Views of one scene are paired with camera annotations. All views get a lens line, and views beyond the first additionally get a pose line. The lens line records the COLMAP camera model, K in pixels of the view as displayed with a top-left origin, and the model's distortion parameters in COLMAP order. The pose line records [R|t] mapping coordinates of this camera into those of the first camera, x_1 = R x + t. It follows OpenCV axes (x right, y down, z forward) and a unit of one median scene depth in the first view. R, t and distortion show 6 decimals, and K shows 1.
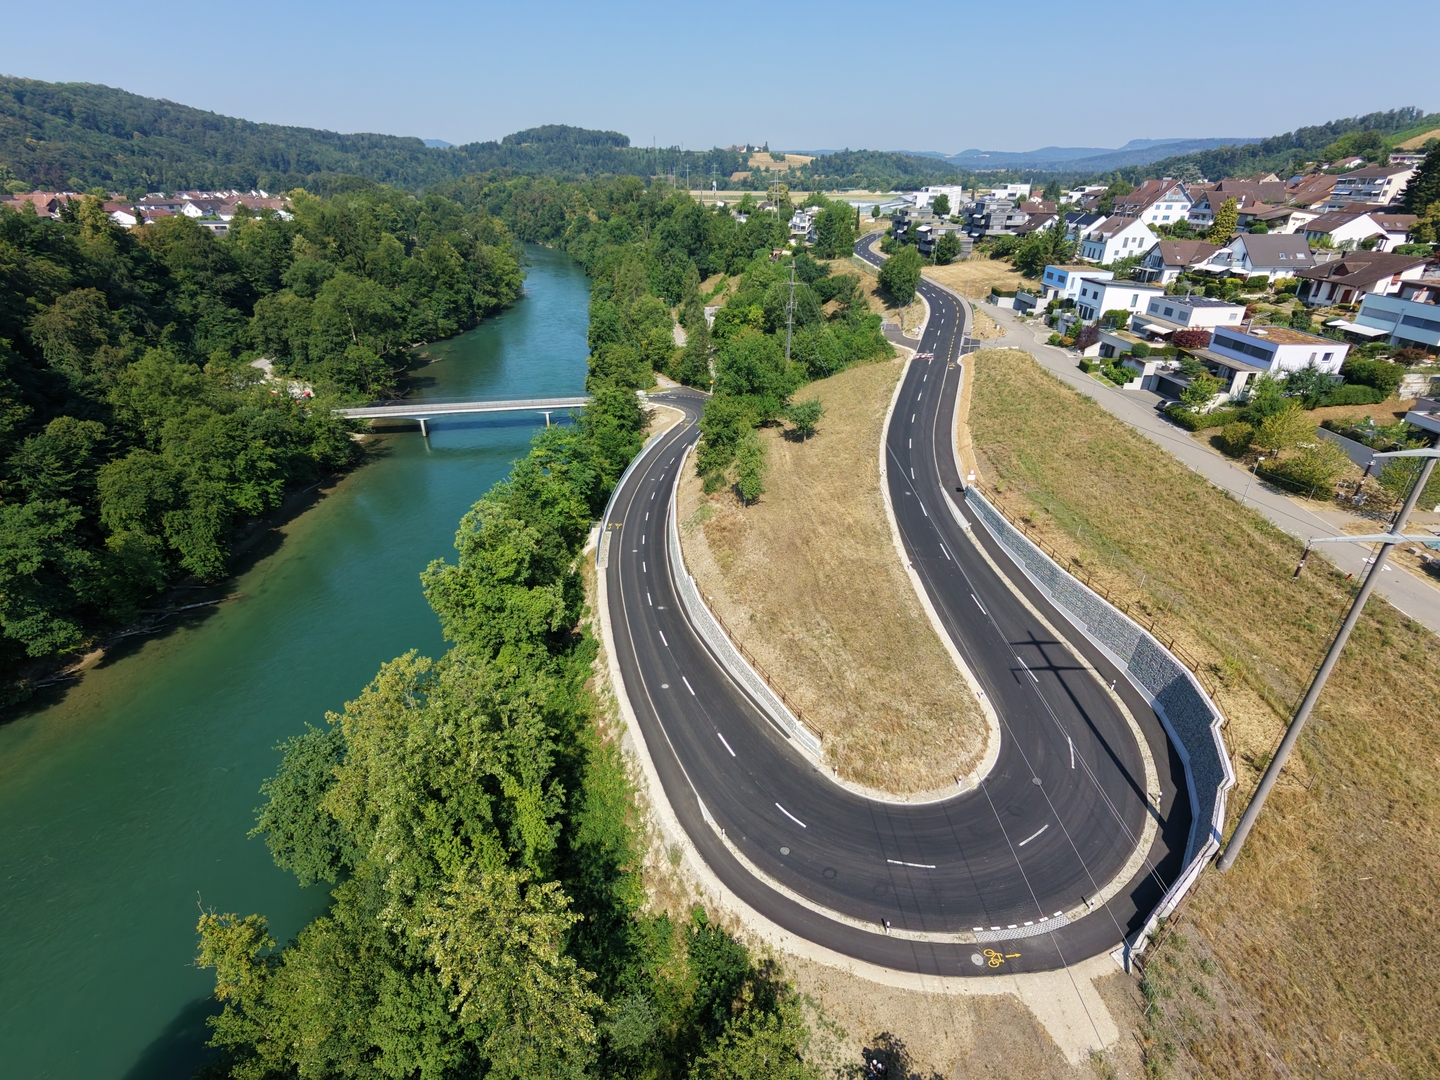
lens RADIAL K [[689.0, 0, 721.3], [0, 689.0, 541.7], [0, 0, 1]] dist [-0.003092, 0.002092]
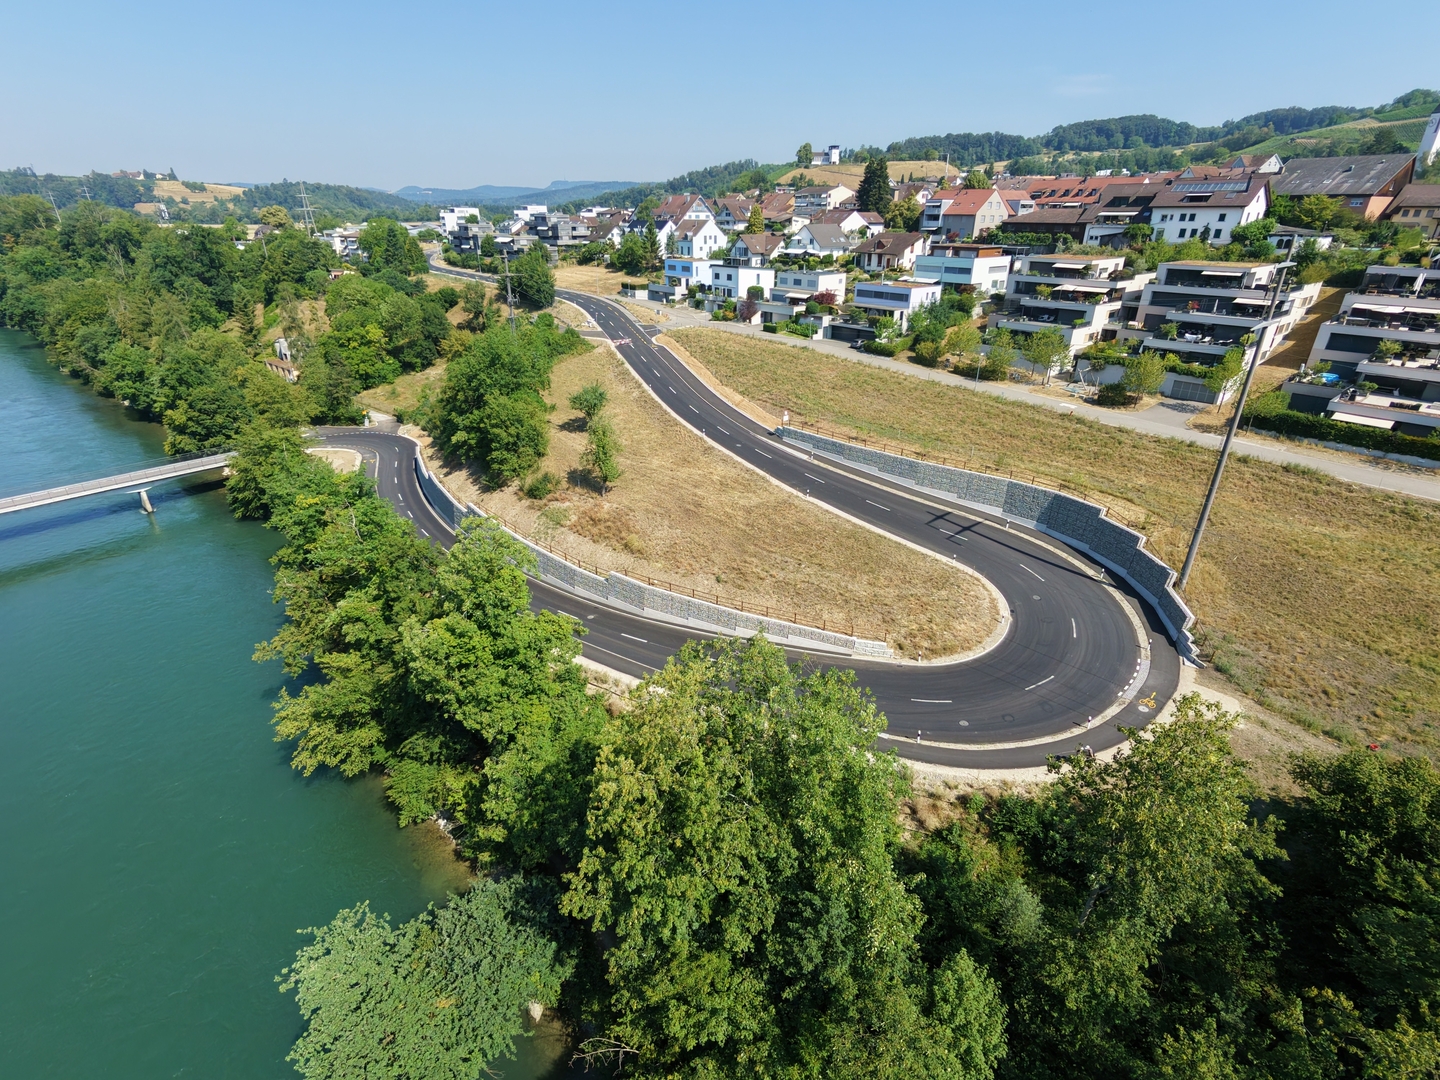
lens RADIAL K [[689.0, 0, 719.1], [0, 689.0, 539.2], [0, 0, 1]] dist [-0.003092, 0.002092]
pose [[0.772357, -0.271397, 0.574289, -0.305438], [0.297233, 0.953451, 0.050835, 0.003788], [-0.561352, 0.131435, 0.817073, 0.125371]]
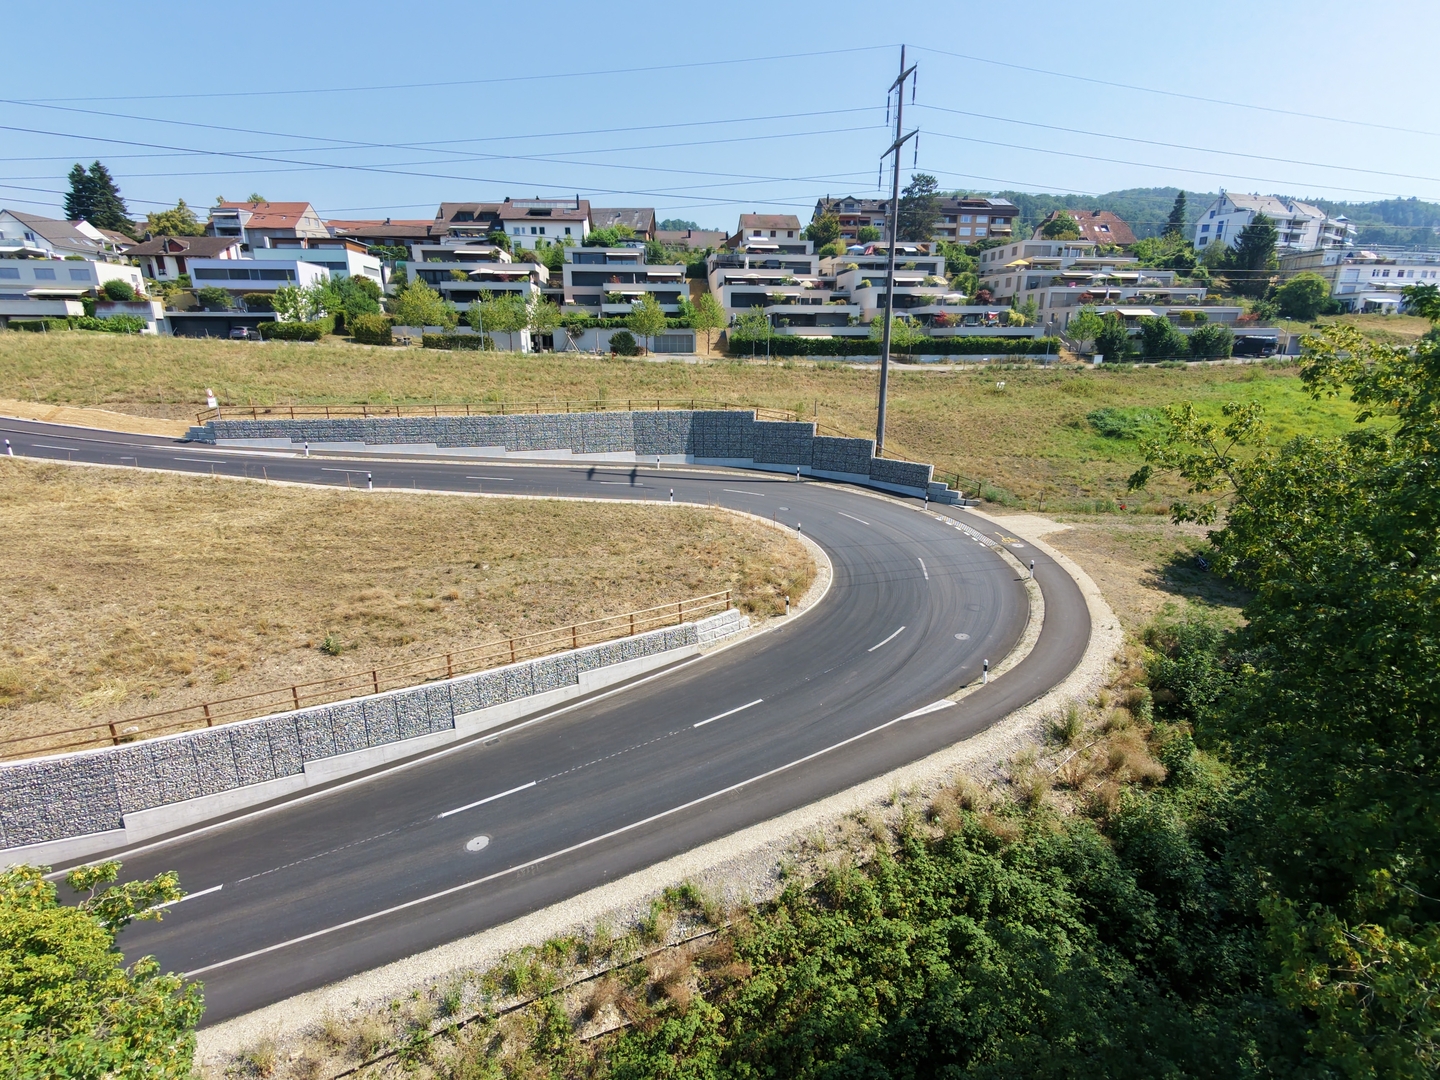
lens RADIAL K [[689.0, 0, 719.2], [0, 689.0, 539.2], [0, 0, 1]] dist [-0.003092, 0.002092]
pose [[-0.088174, -0.281062, 0.955631, -0.202683], [0.469168, 0.834570, 0.288746, 0.029703], [-0.878696, 0.473811, 0.058277, 0.464116]]
